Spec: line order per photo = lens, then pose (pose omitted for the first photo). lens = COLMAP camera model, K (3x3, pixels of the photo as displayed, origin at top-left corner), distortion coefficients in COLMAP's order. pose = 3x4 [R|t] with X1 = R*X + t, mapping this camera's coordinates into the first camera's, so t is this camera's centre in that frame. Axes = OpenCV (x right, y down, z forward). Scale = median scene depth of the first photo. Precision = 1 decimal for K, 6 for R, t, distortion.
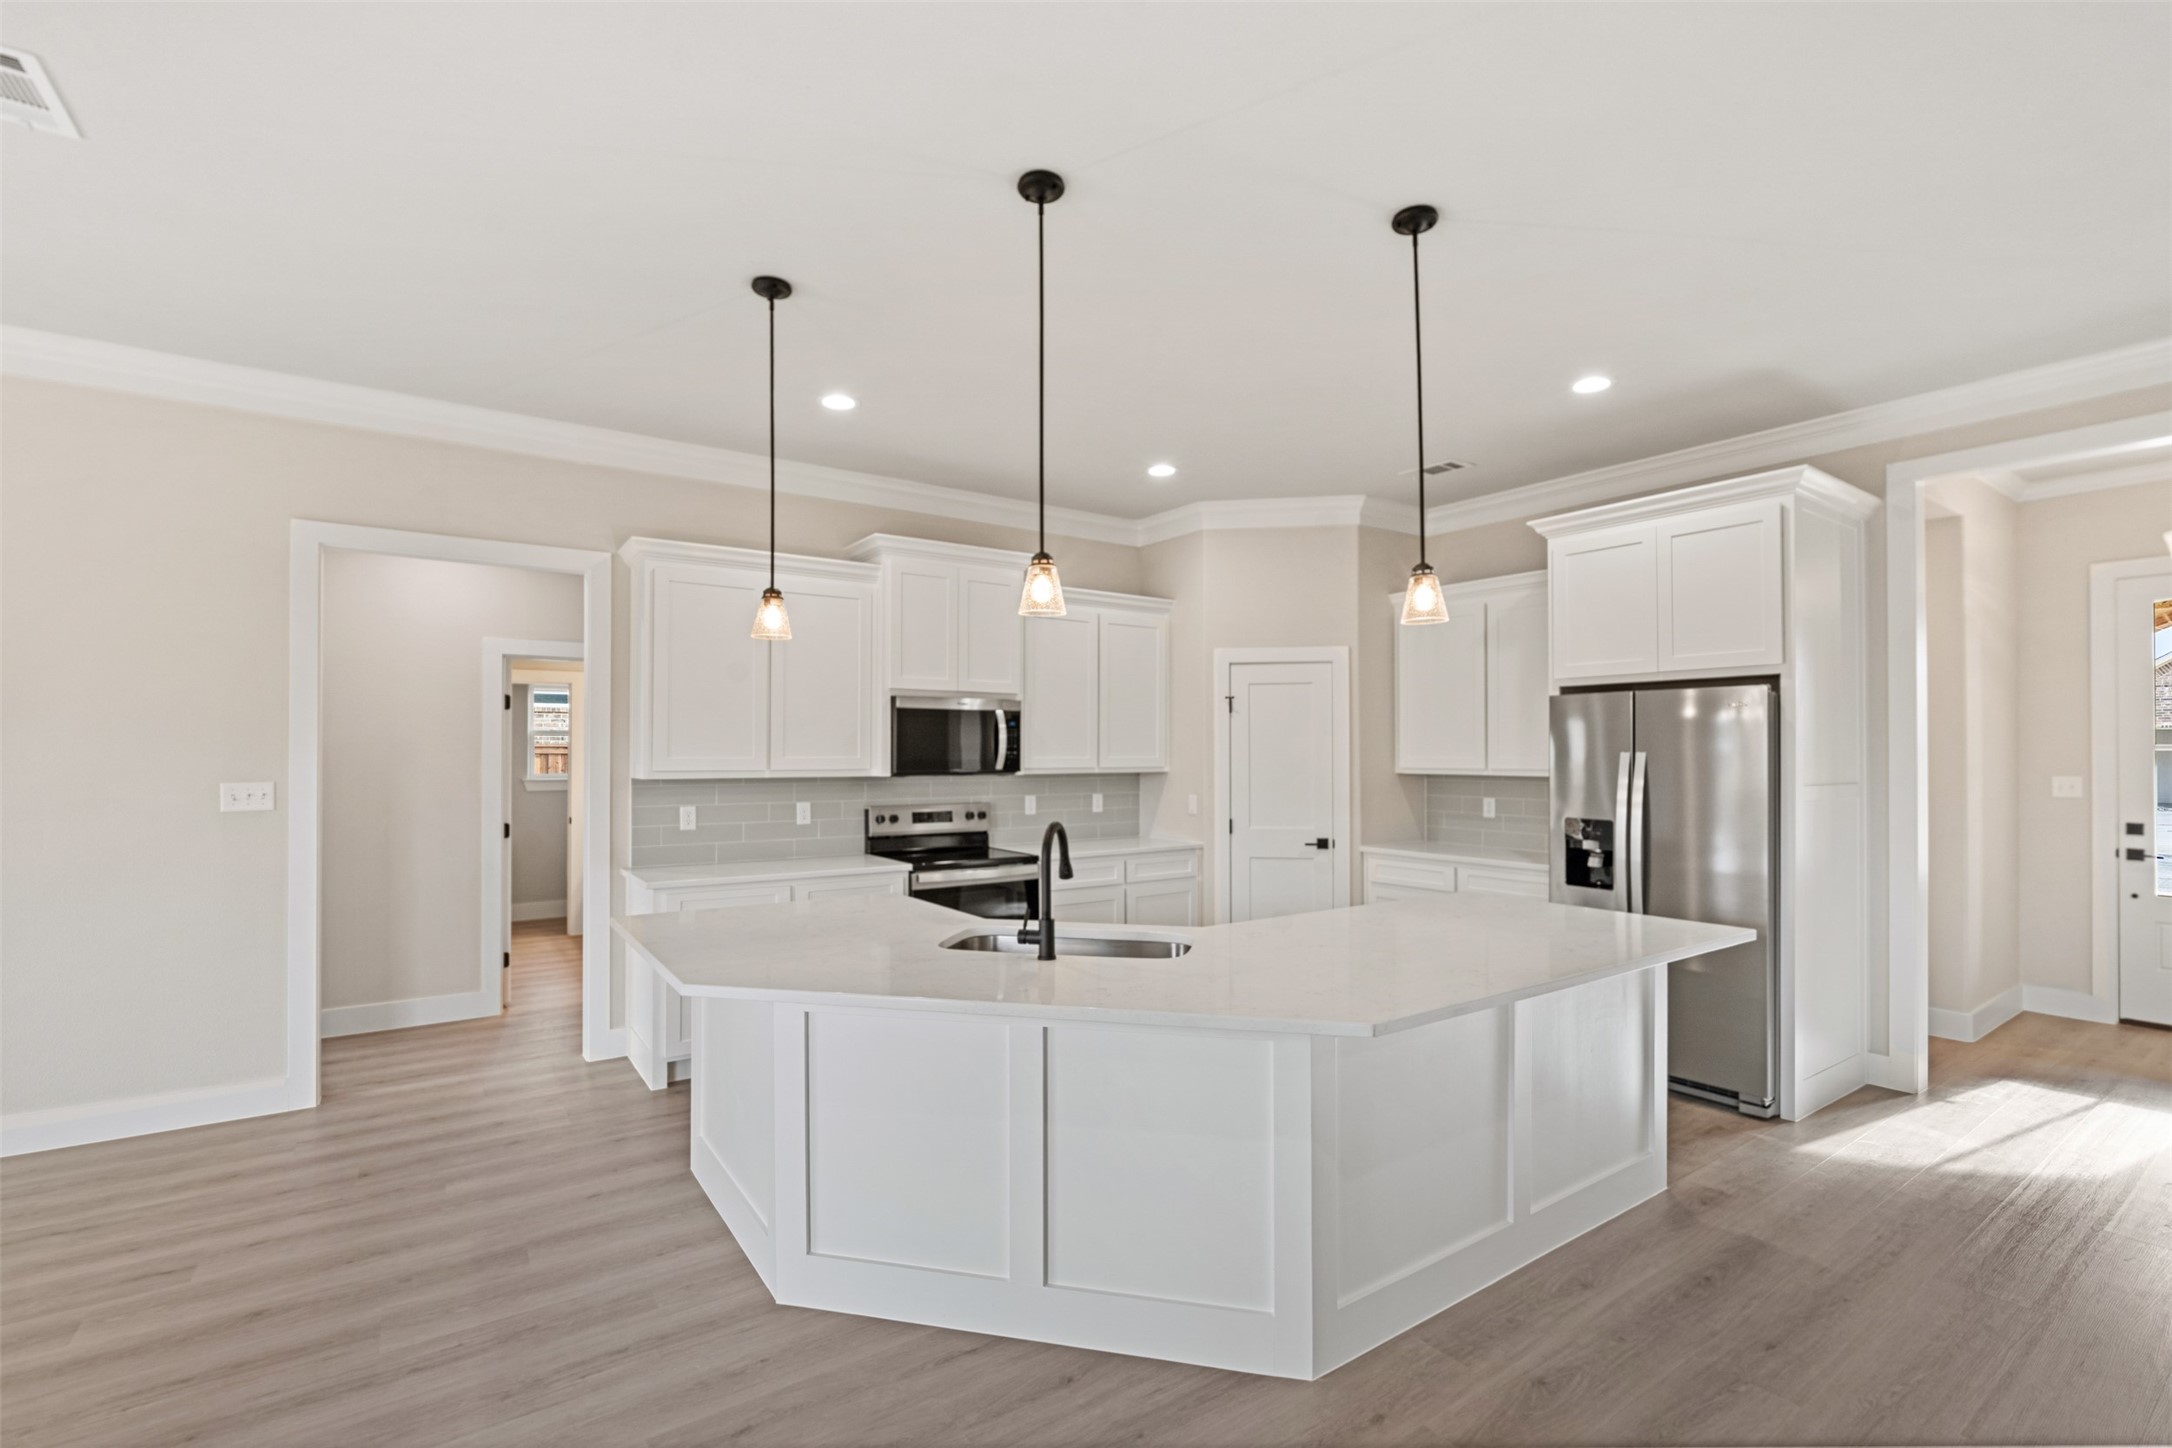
lens RADIAL K [[972.5, 0, 1080.4], [0, 972.5, 745.7], [0, 0, 1]] dist [-0.002087, -0.000047]
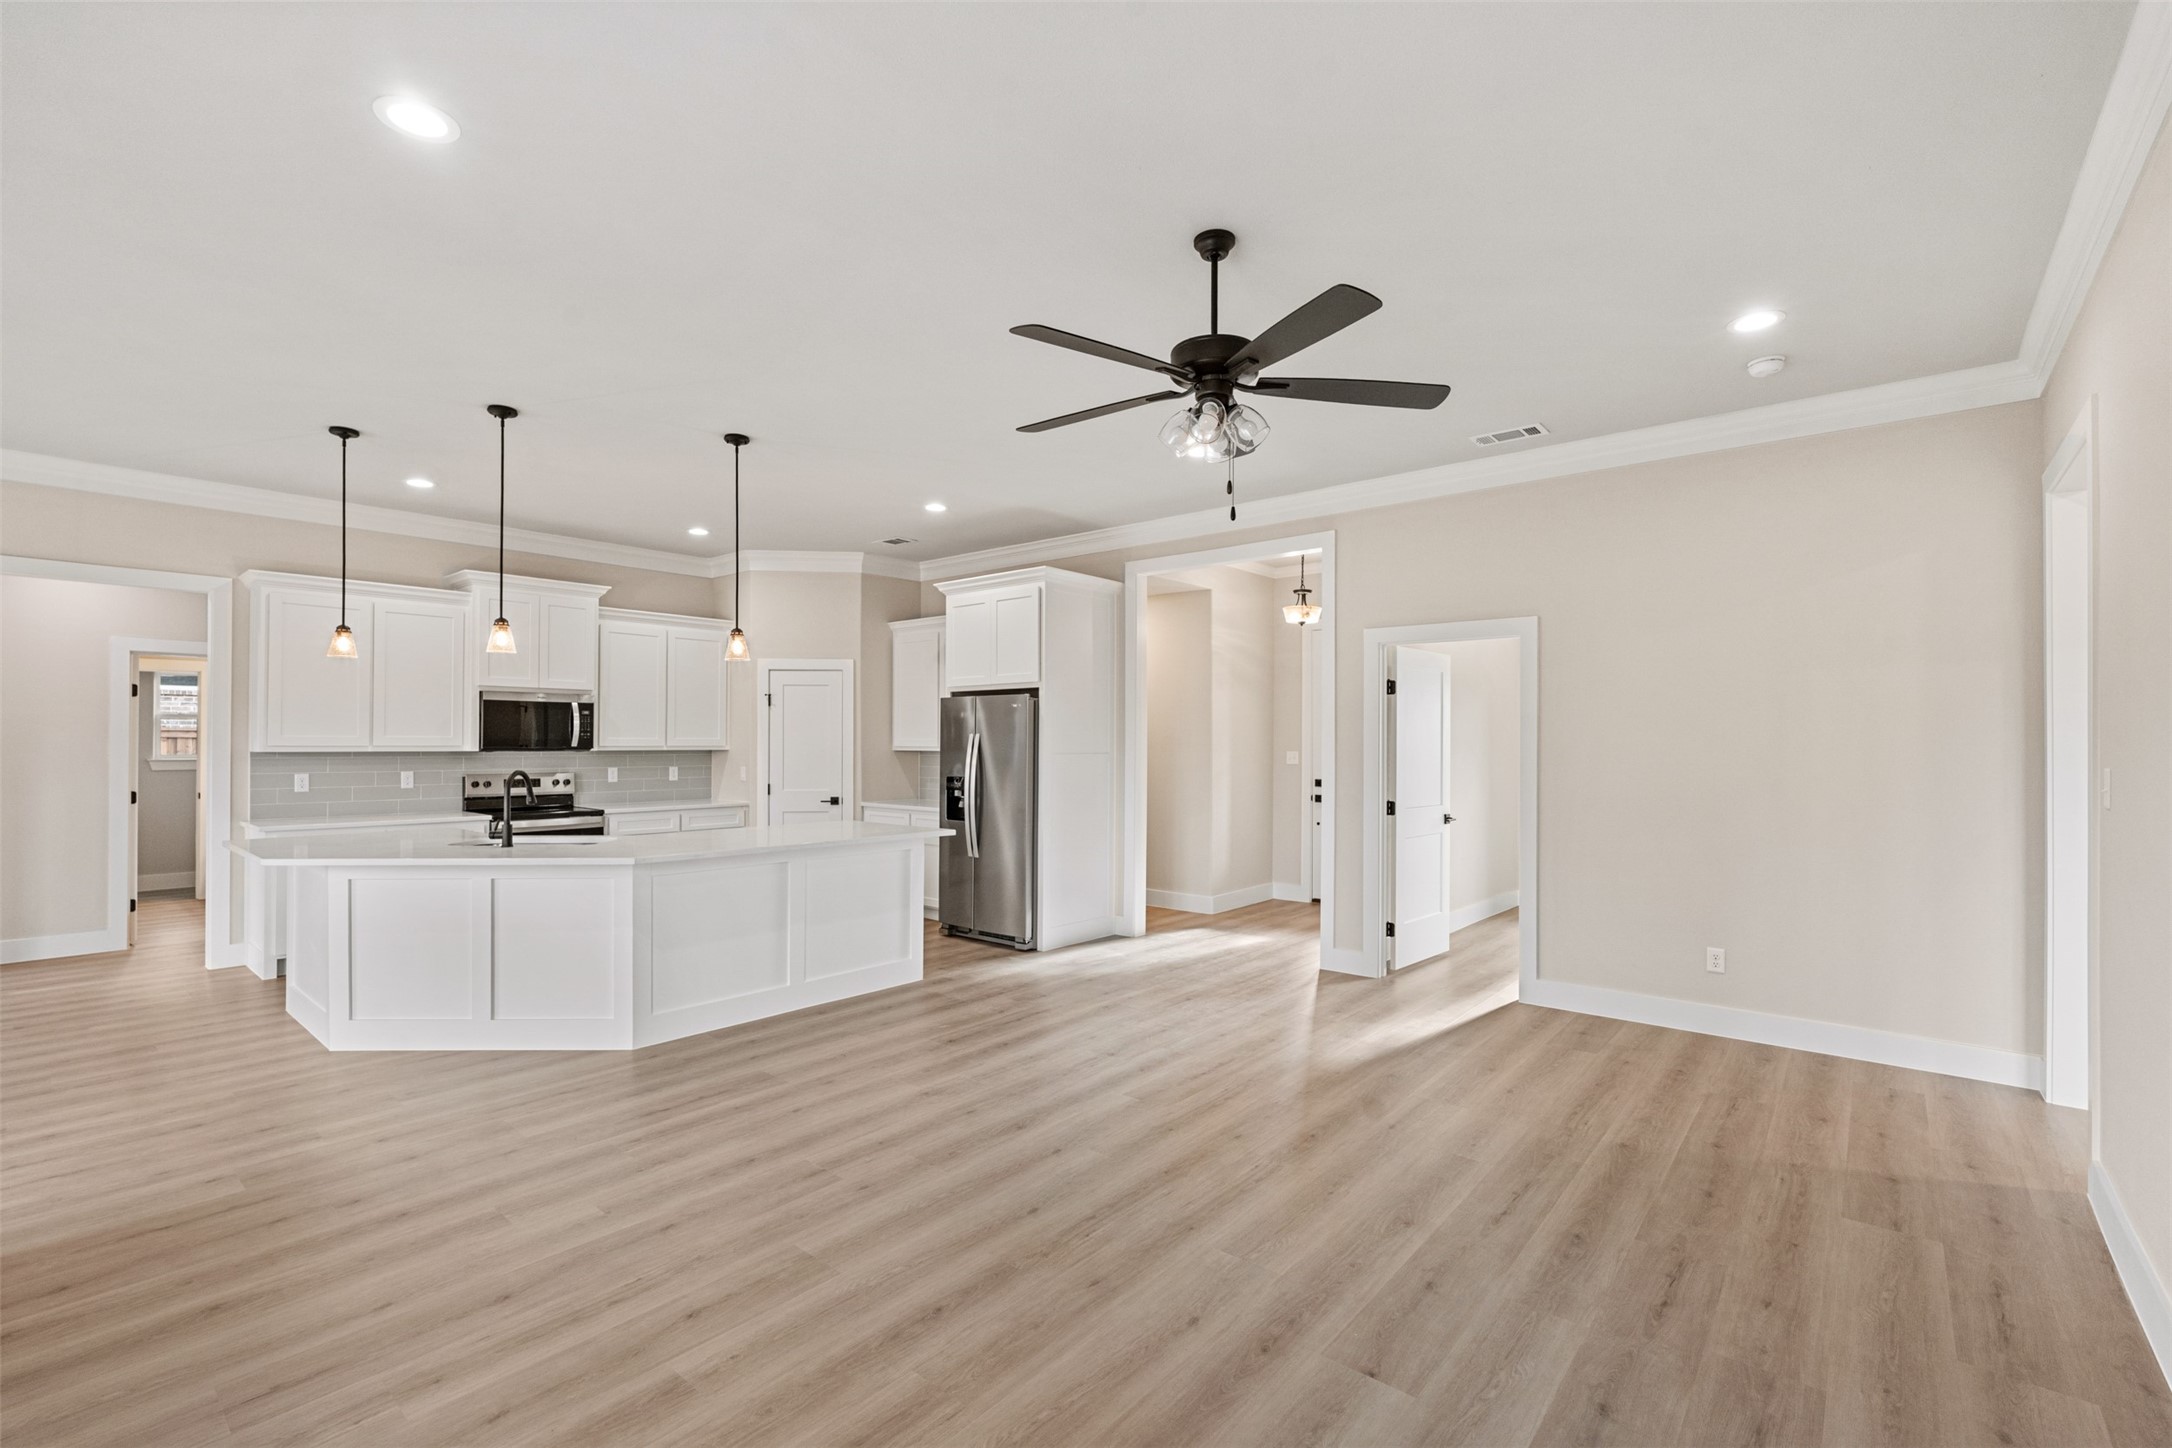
lens RADIAL K [[997.5, 0, 1083.0], [0, 997.5, 735.8], [0, 0, 1]] dist [0.001676, -0.000090]
pose [[0.972638, 0.003693, 0.232295, 0.279909], [-0.003893, 0.999992, 0.000404, 0.006357], [-0.232291, -0.001297, 0.972645, -0.502011]]
